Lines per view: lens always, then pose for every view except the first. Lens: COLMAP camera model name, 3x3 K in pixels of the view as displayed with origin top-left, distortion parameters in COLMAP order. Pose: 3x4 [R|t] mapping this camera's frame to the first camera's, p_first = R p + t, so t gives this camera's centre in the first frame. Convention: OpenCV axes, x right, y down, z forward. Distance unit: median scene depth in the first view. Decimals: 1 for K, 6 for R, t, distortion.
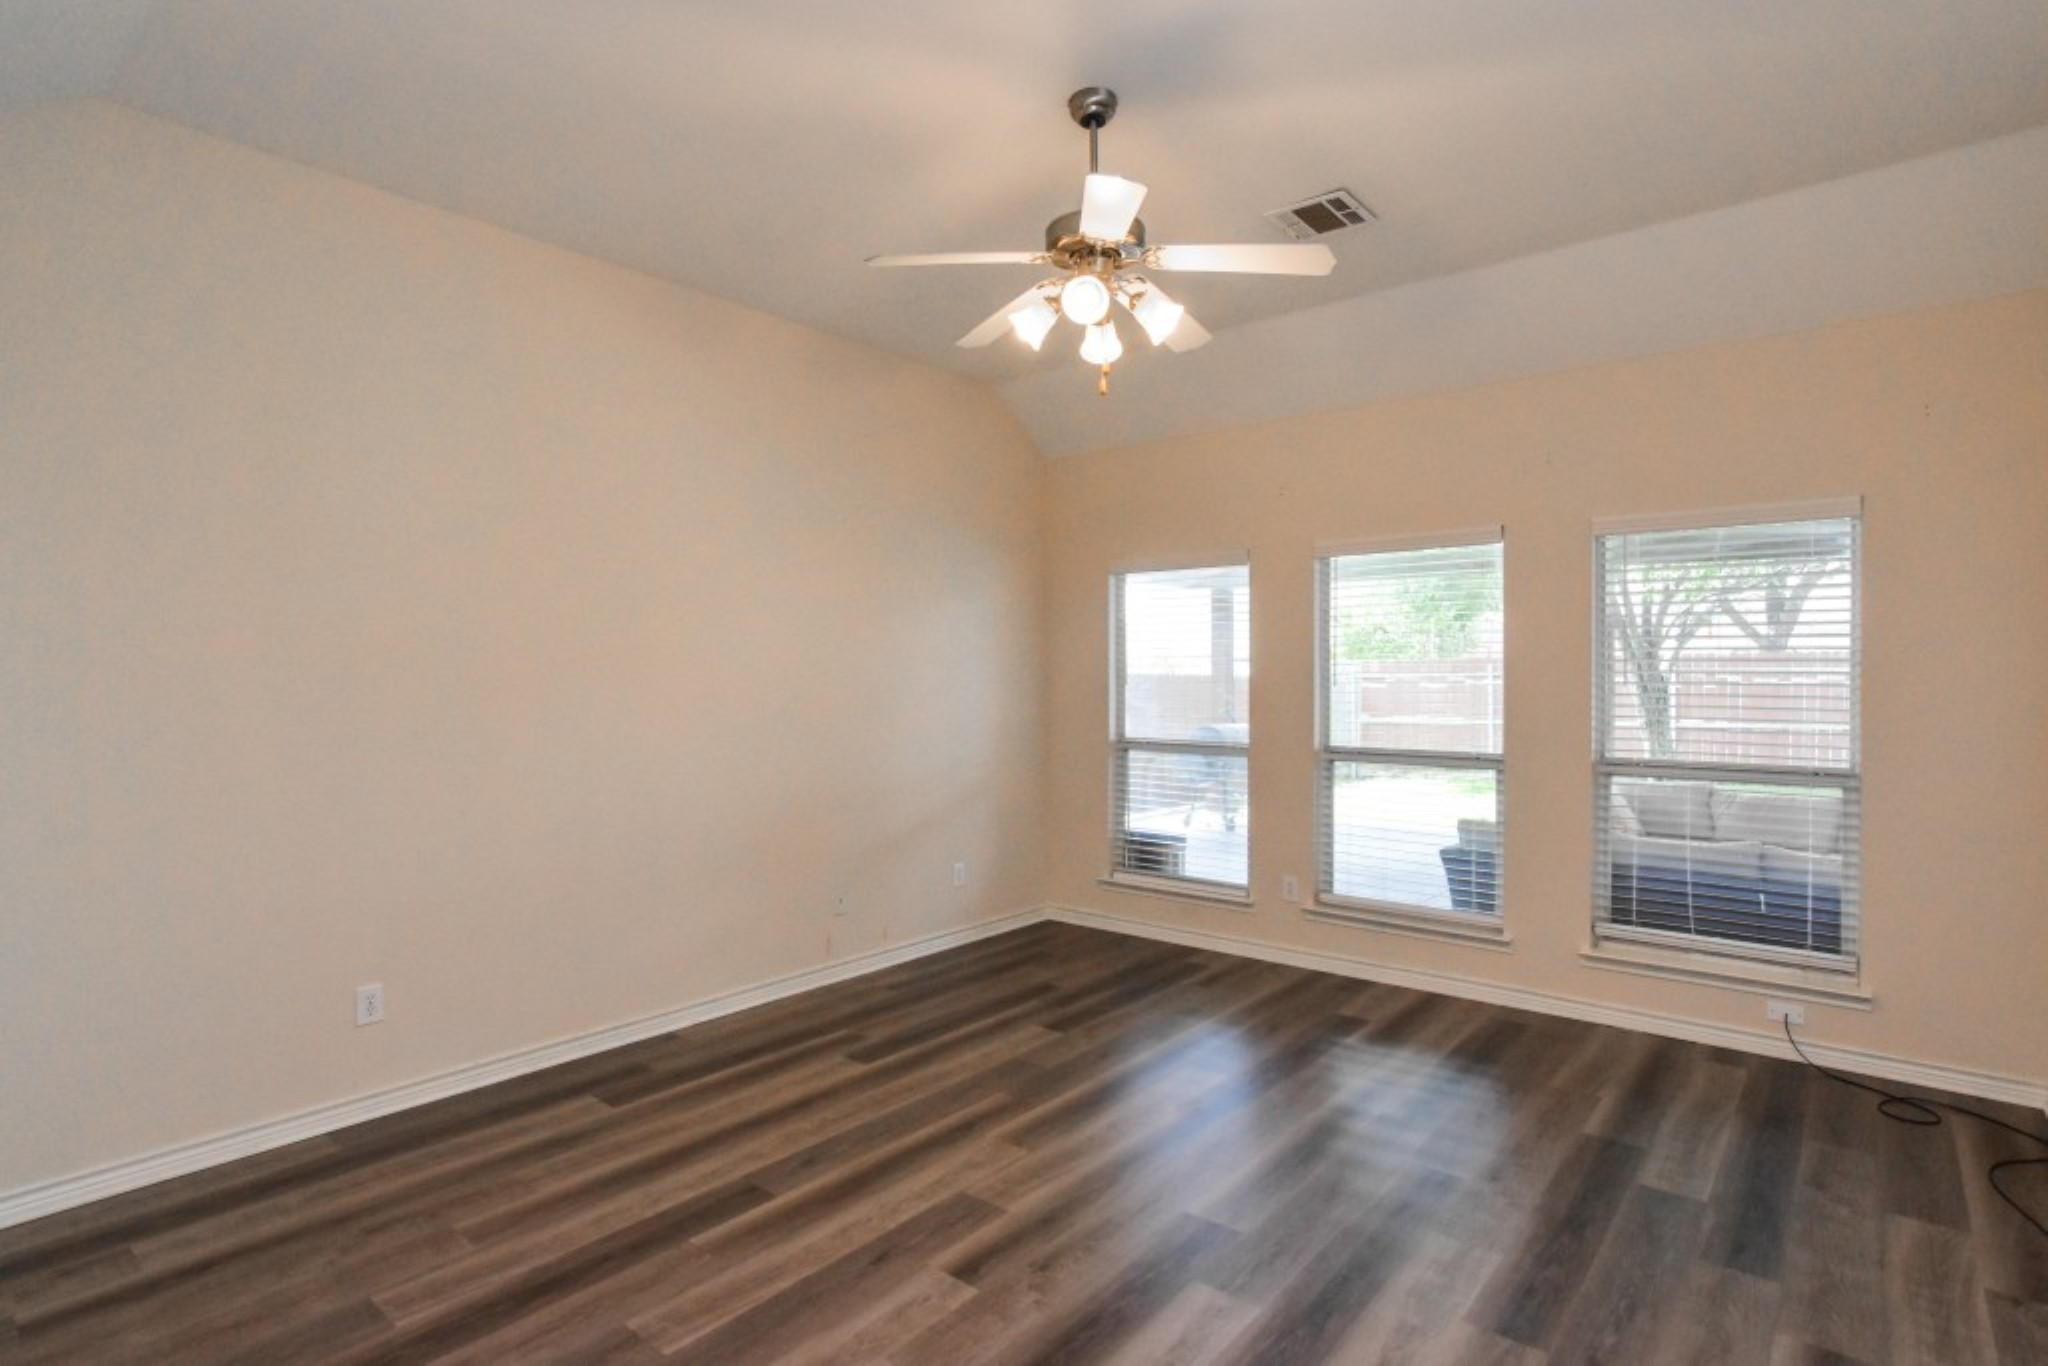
lens RADIAL K [[1004.2, 0, 1044.4], [0, 1004.2, 680.1], [0, 0, 1]] dist [-0.013386, 0.006154]
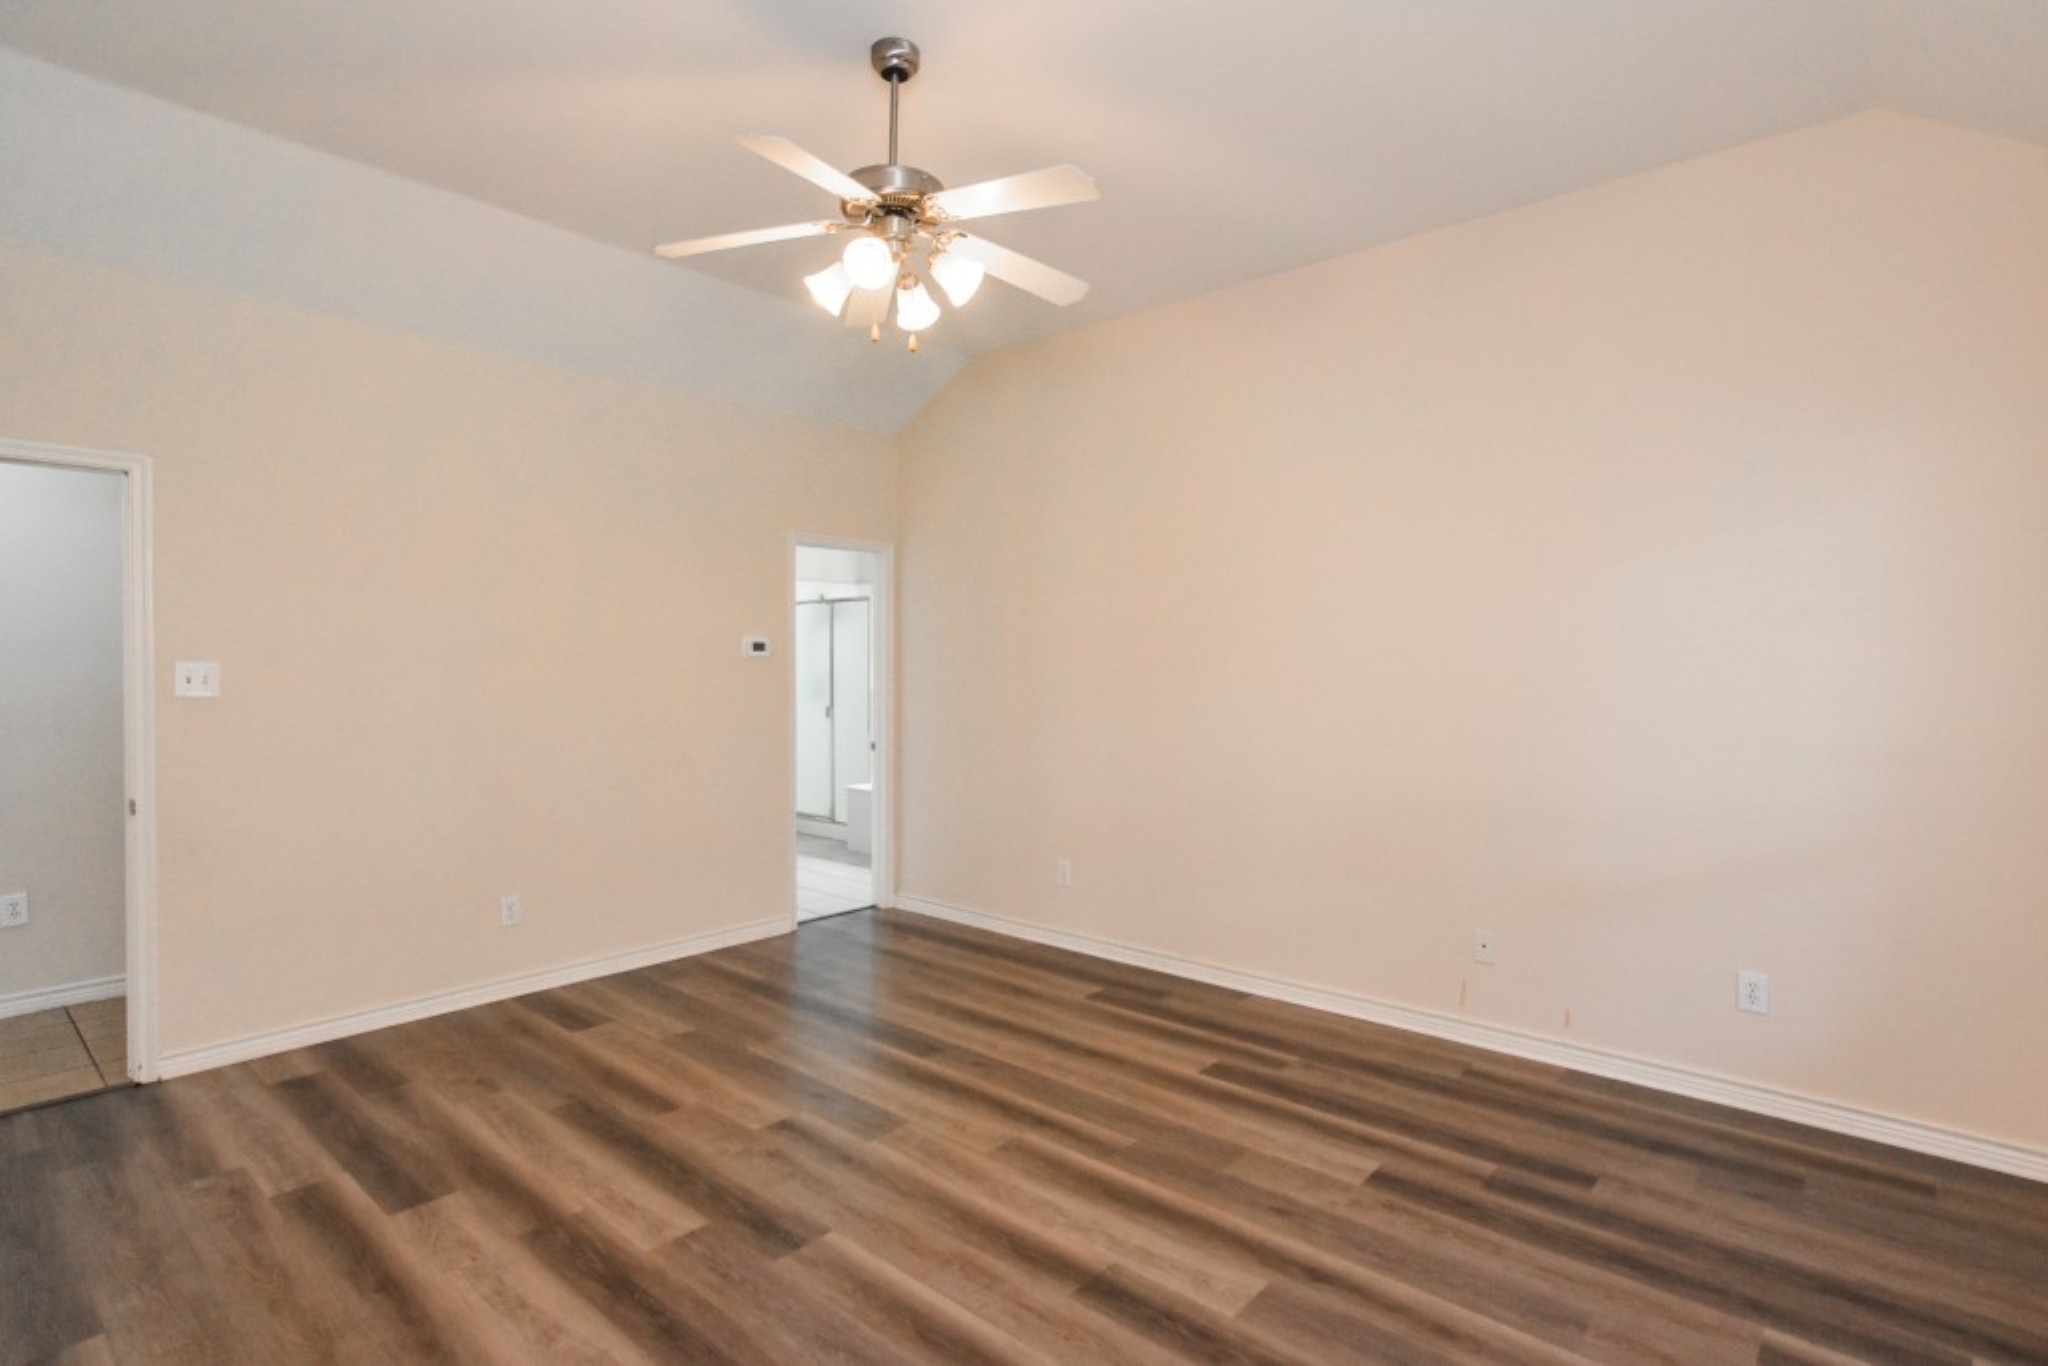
lens RADIAL K [[1004.2, 0, 1044.6], [0, 1004.2, 676.9], [0, 0, 1]] dist [-0.013386, 0.006154]
pose [[-0.001002, 0.030033, -0.999548, 0.801007], [-0.001108, 0.999548, 0.030034, -0.029459], [0.999999, 0.001138, -0.000968, 0.874090]]
